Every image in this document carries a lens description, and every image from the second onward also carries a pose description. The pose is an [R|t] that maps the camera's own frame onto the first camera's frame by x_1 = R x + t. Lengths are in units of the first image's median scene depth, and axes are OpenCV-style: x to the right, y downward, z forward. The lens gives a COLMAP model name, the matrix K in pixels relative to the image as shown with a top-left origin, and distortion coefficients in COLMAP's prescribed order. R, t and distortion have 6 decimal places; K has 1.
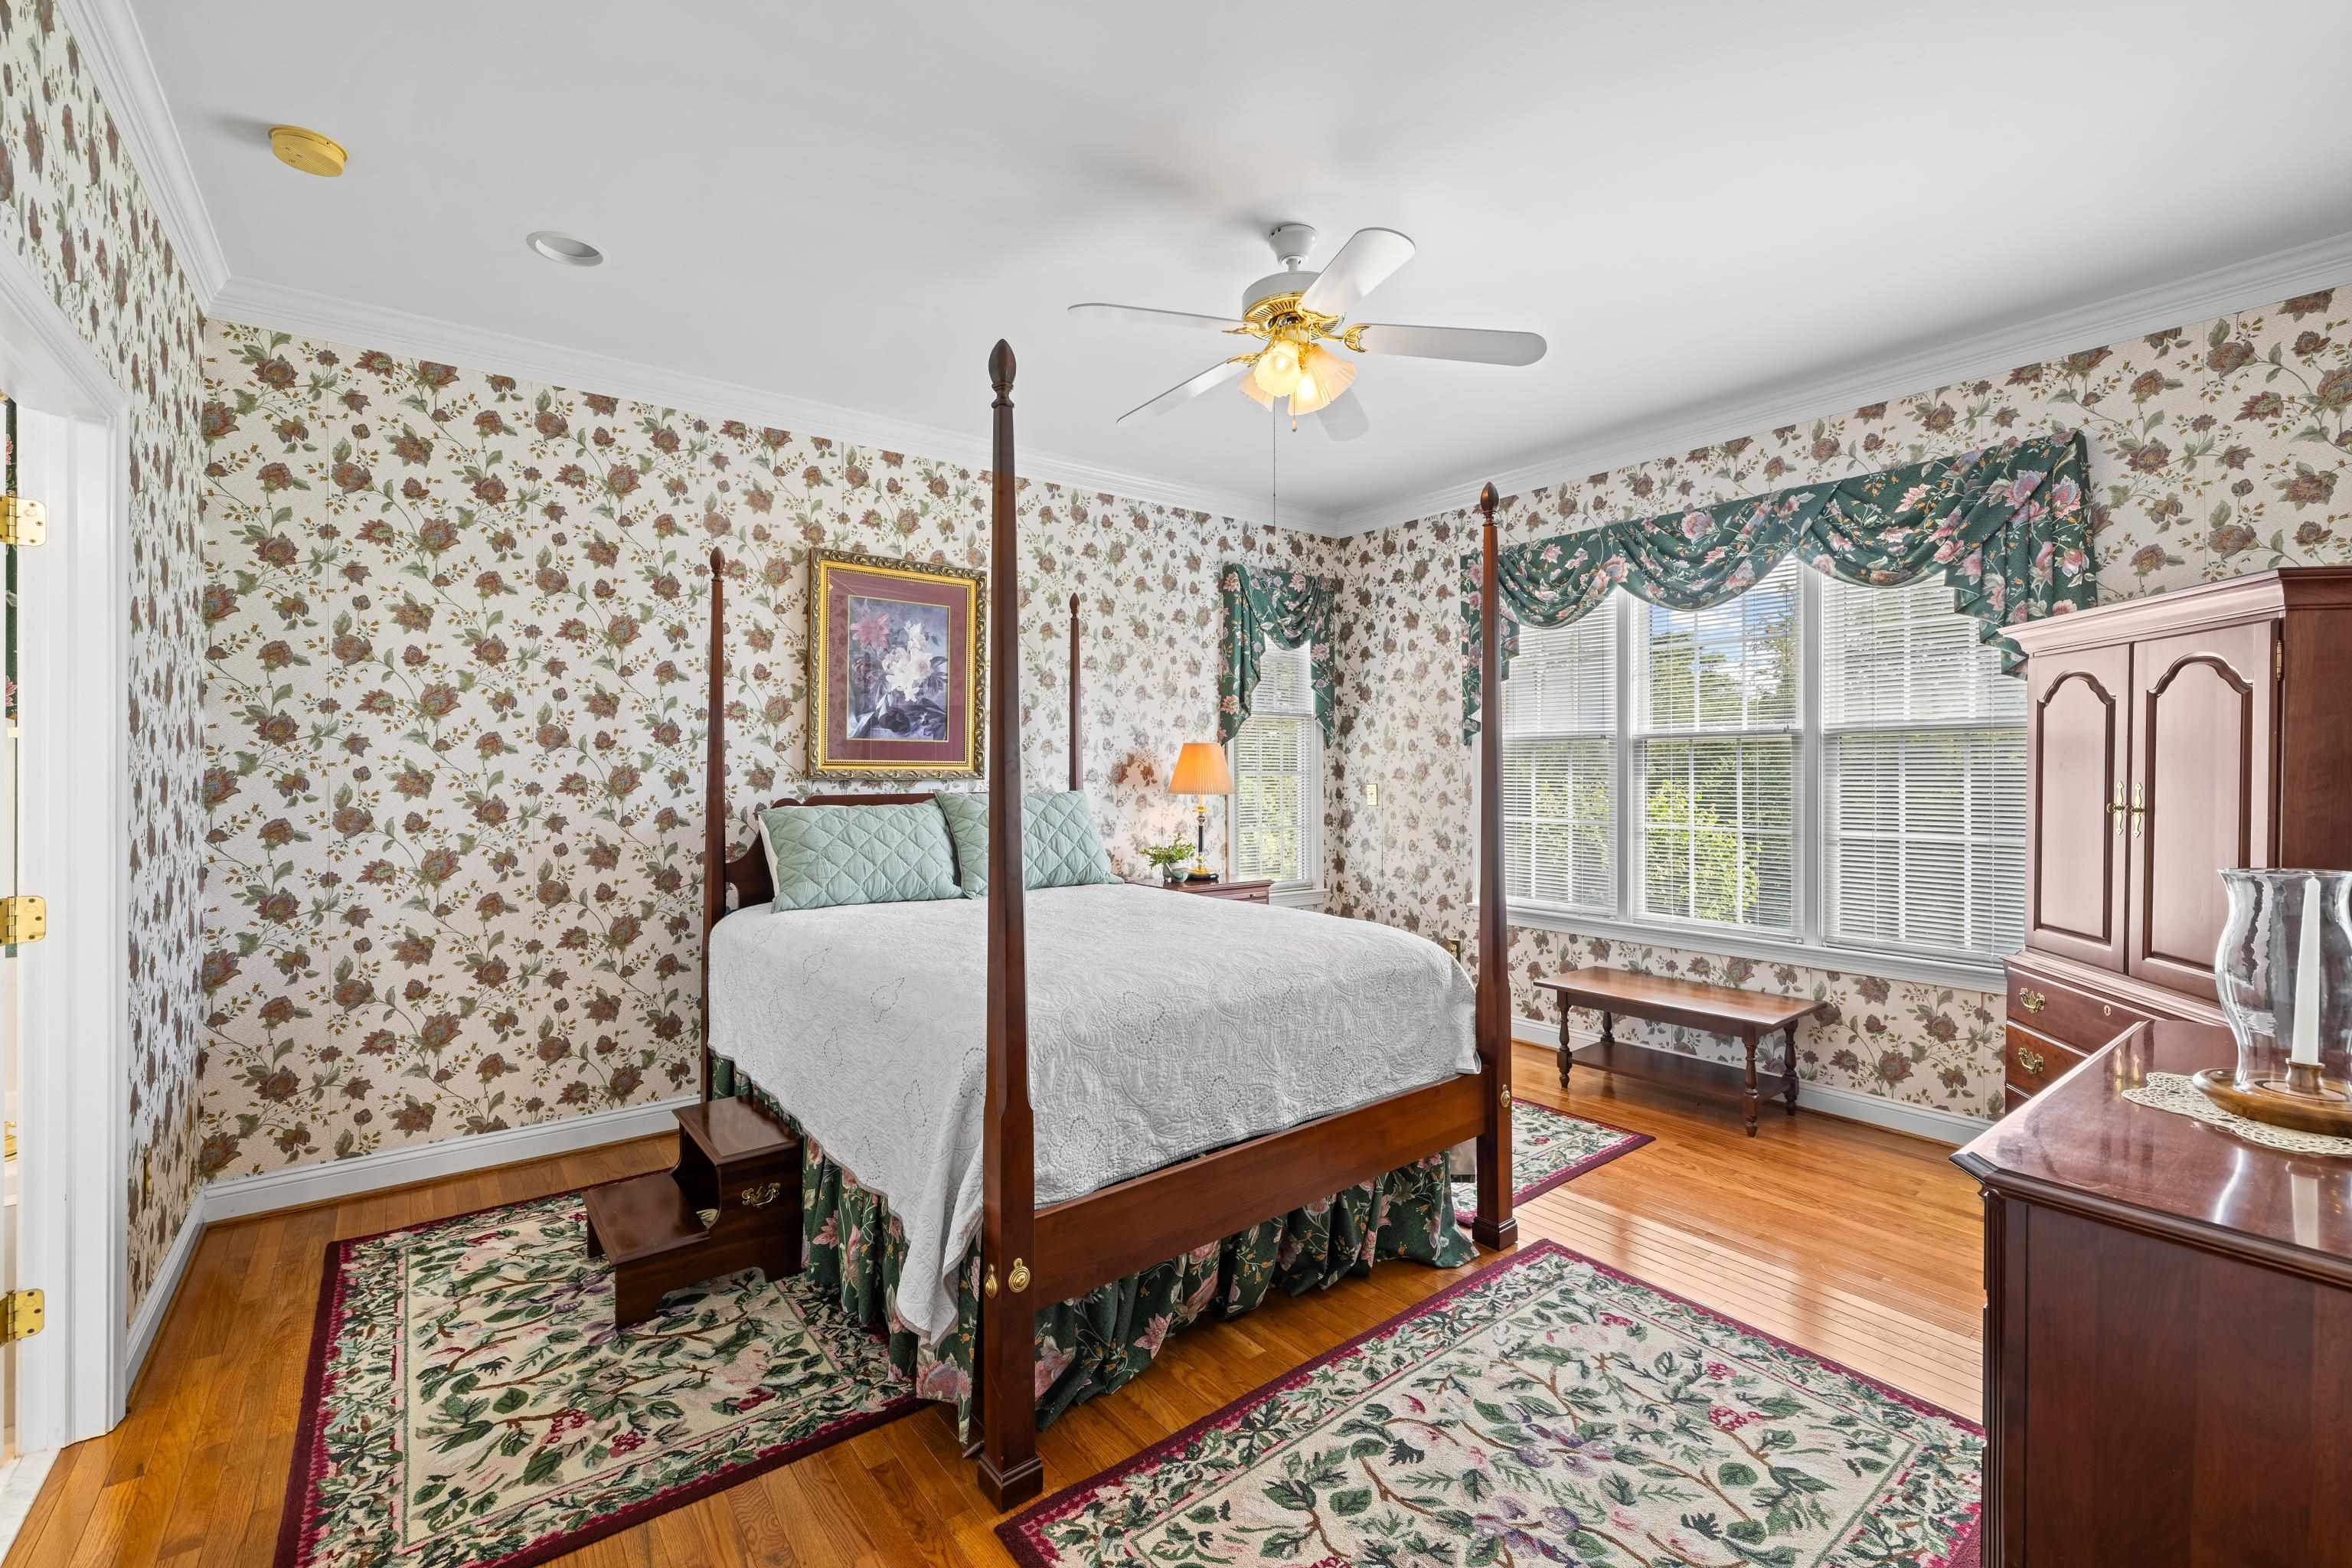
lens RADIAL K [[1129.5, 0, 1177.6], [0, 1129.5, 772.7], [0, 0, 1]] dist [-0.000157, 0.000031]
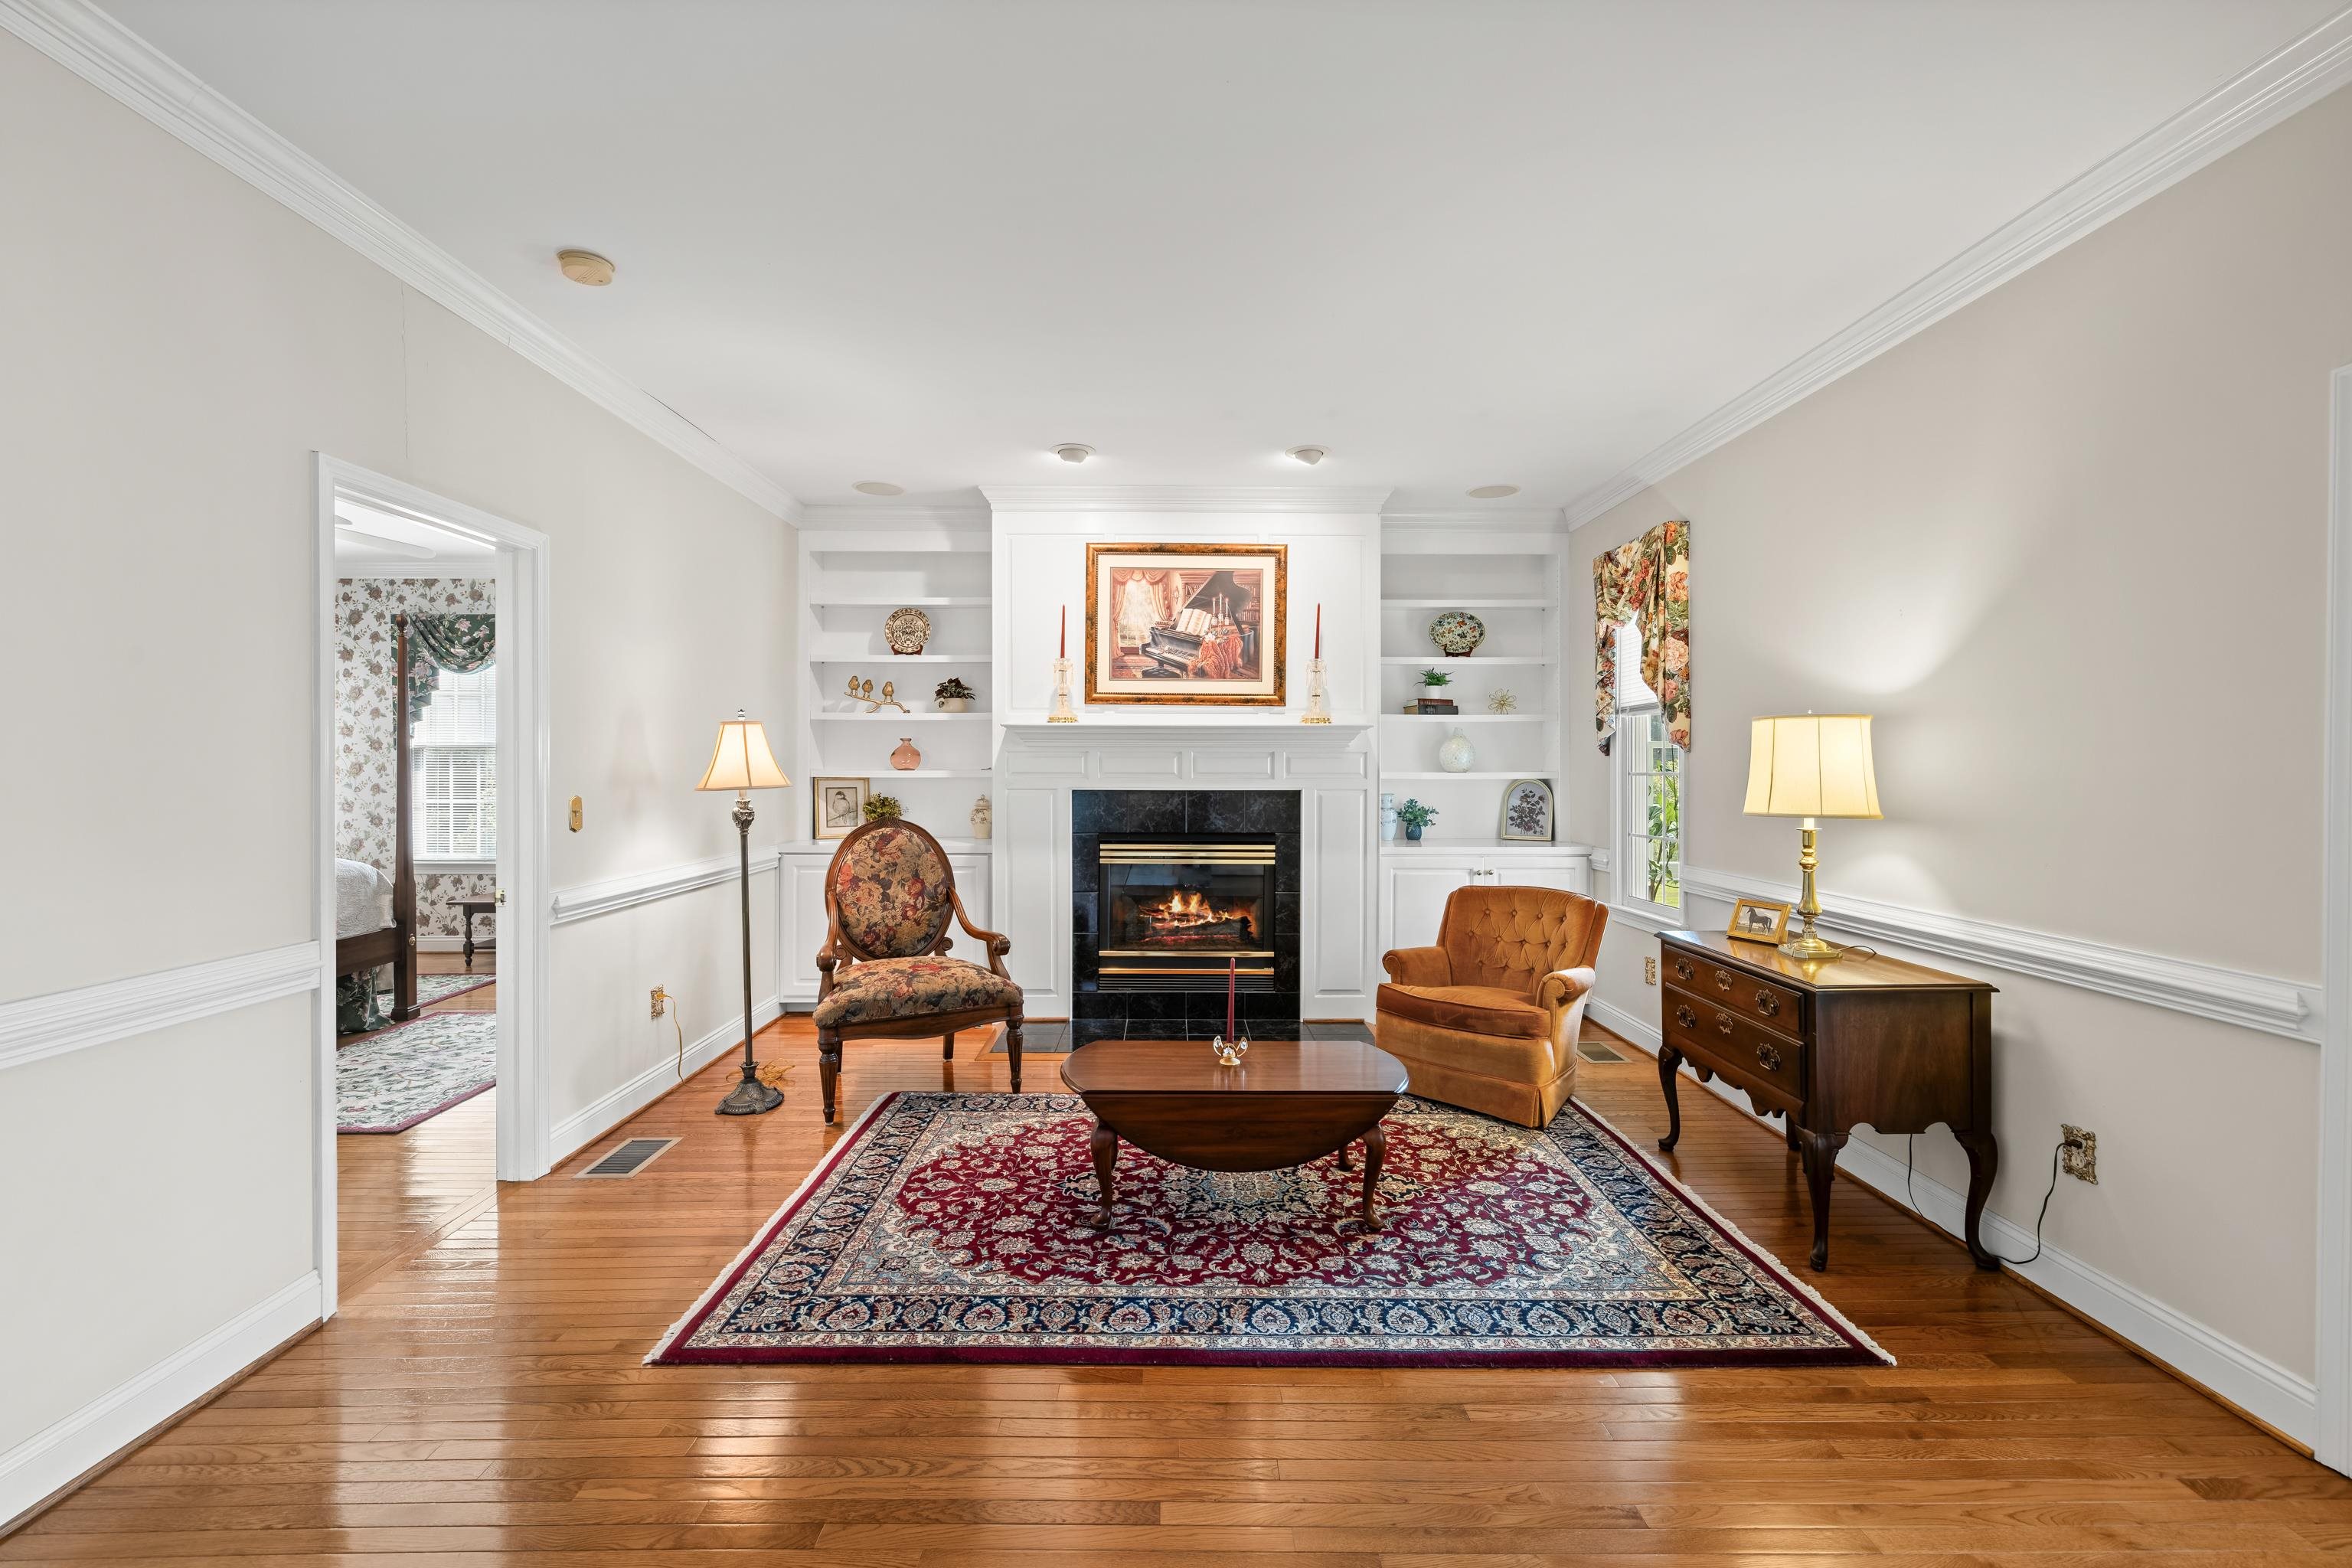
lens RADIAL K [[1043.5, 0, 1195.5], [0, 1043.5, 777.0], [0, 0, 1]] dist [0.000804, 0.000243]
pose [[0.630028, -0.001354, 0.776571, -0.132689], [0.002504, 0.999997, -0.000288, 0.012240], [-0.776568, 0.002126, 0.630029, -0.619024]]
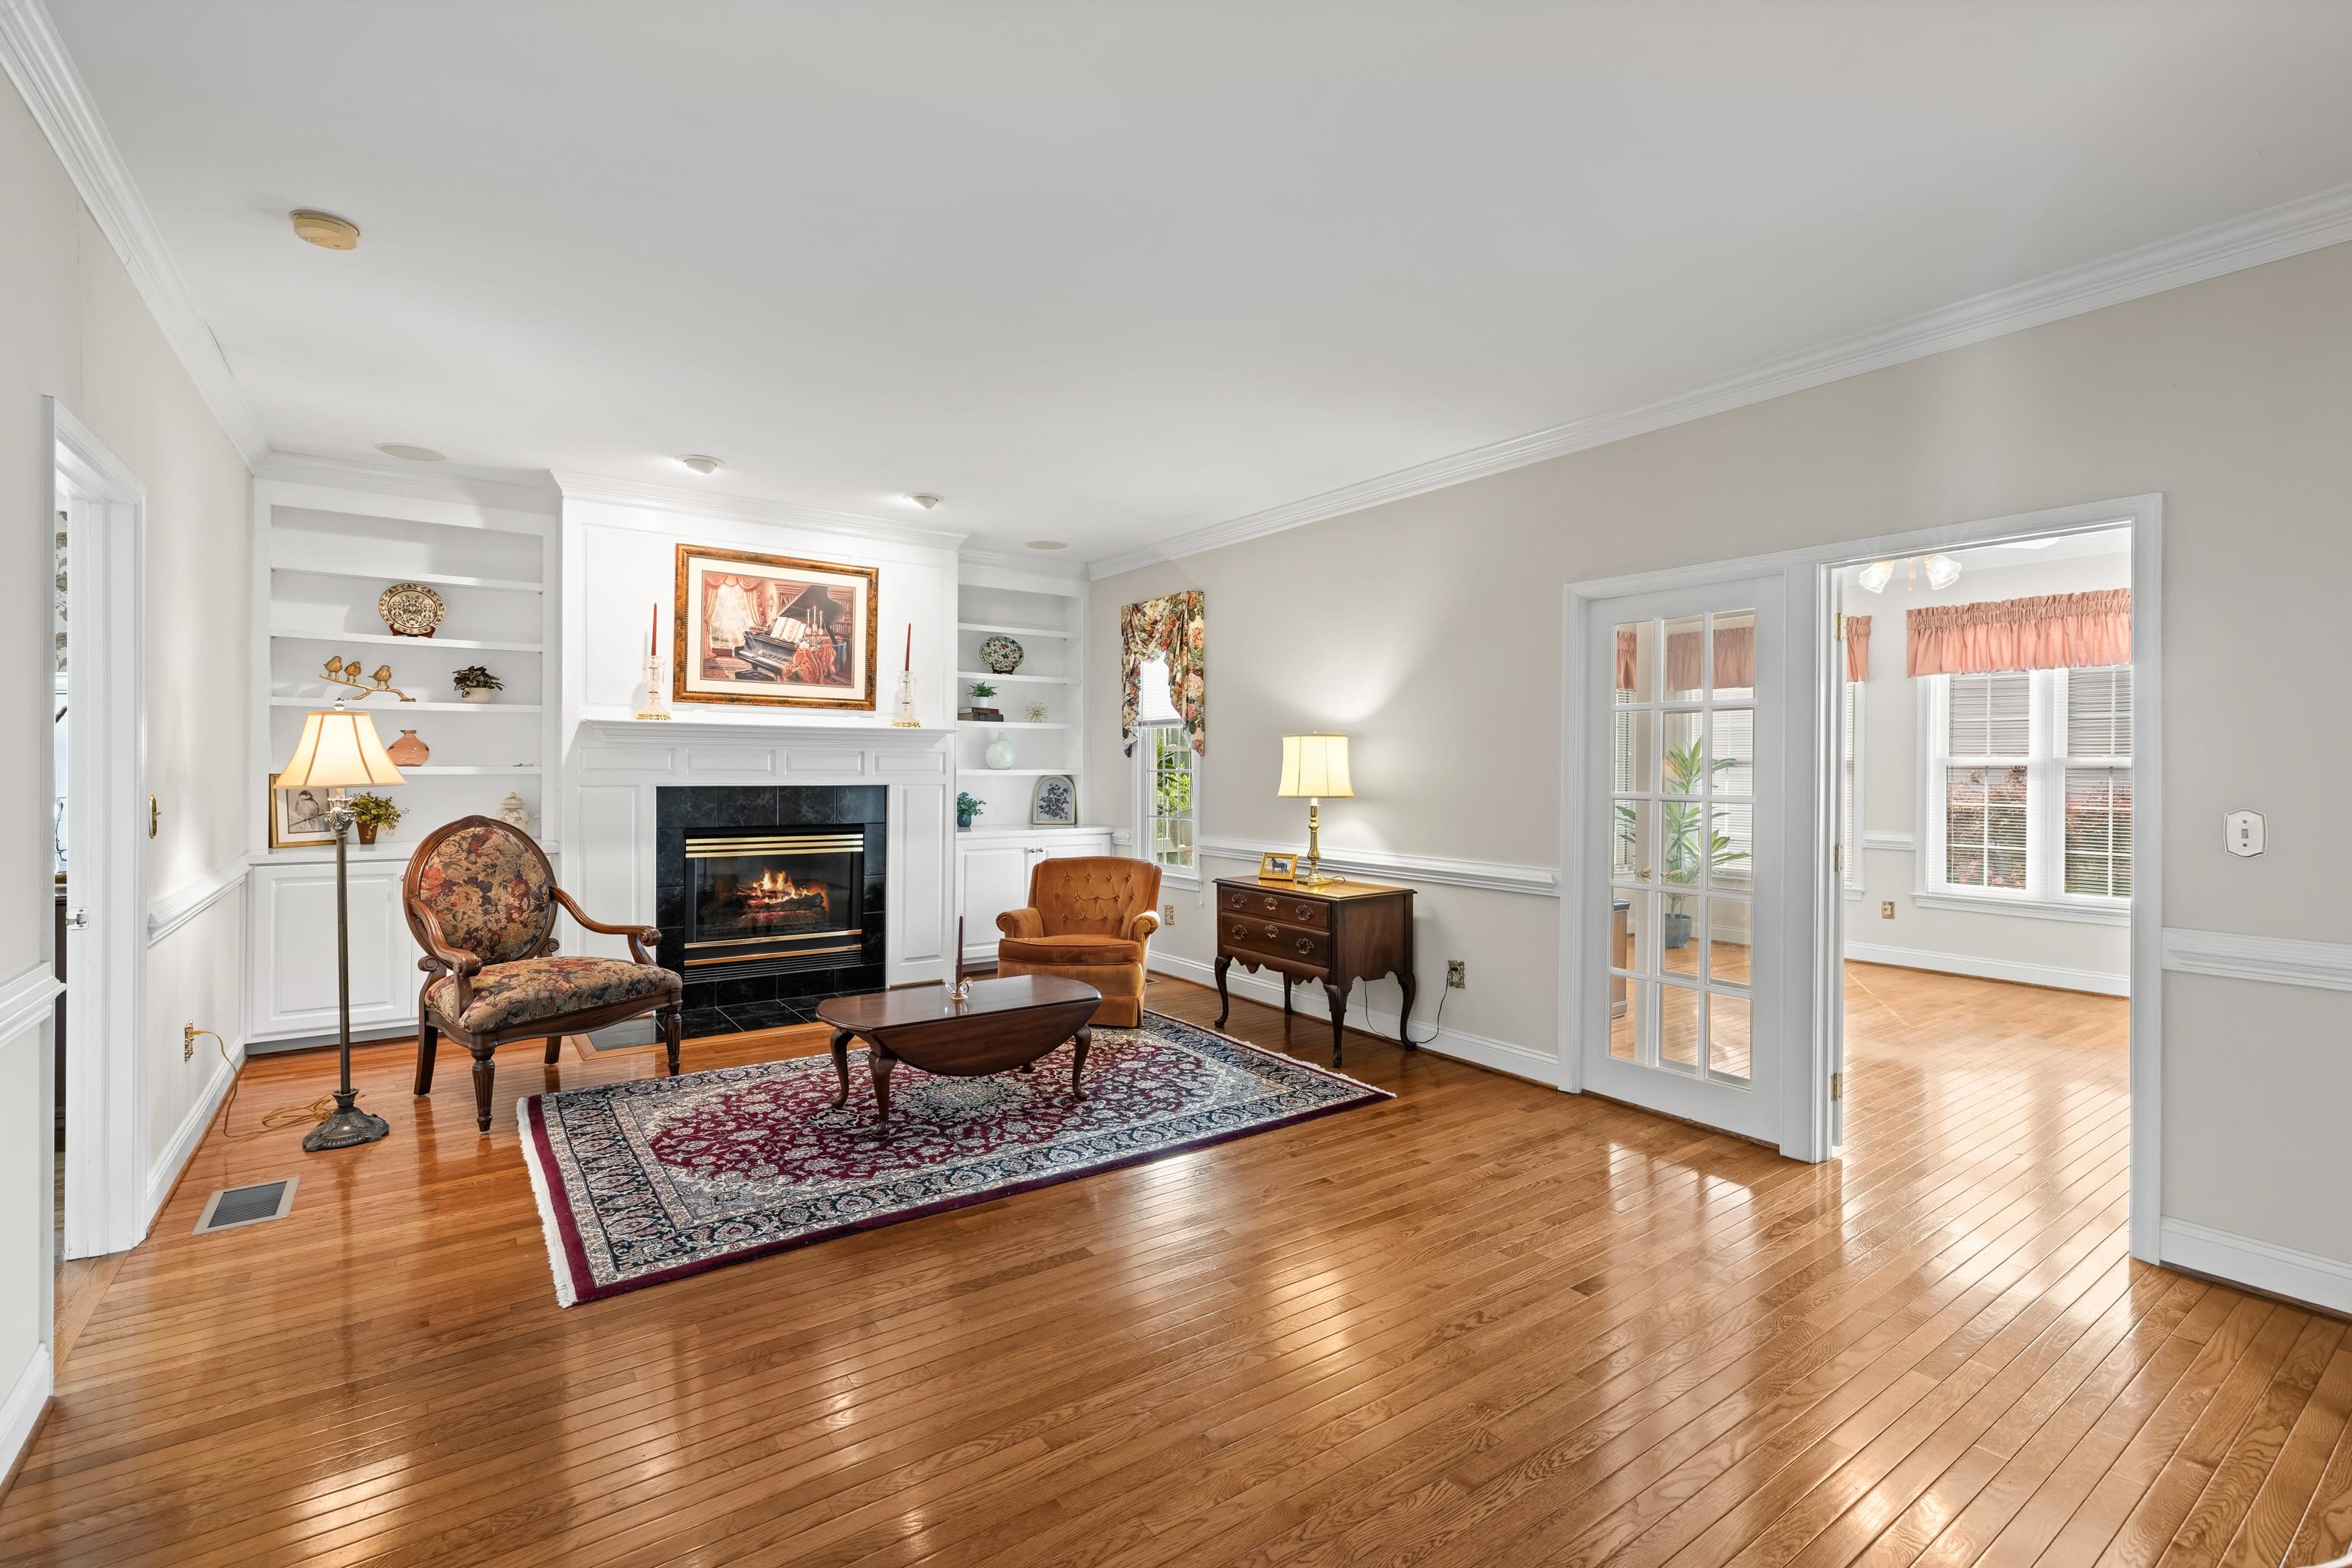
lens RADIAL K [[1020.4, 0, 1191.8], [0, 1020.4, 777.6], [0, 0, 1]] dist [0.000582, 0.000162]
pose [[0.088067, -0.004663, 0.996104, -0.341401], [0.003058, 0.999986, 0.004411, 0.012776], [-0.996110, 0.002658, 0.088080, -0.511303]]
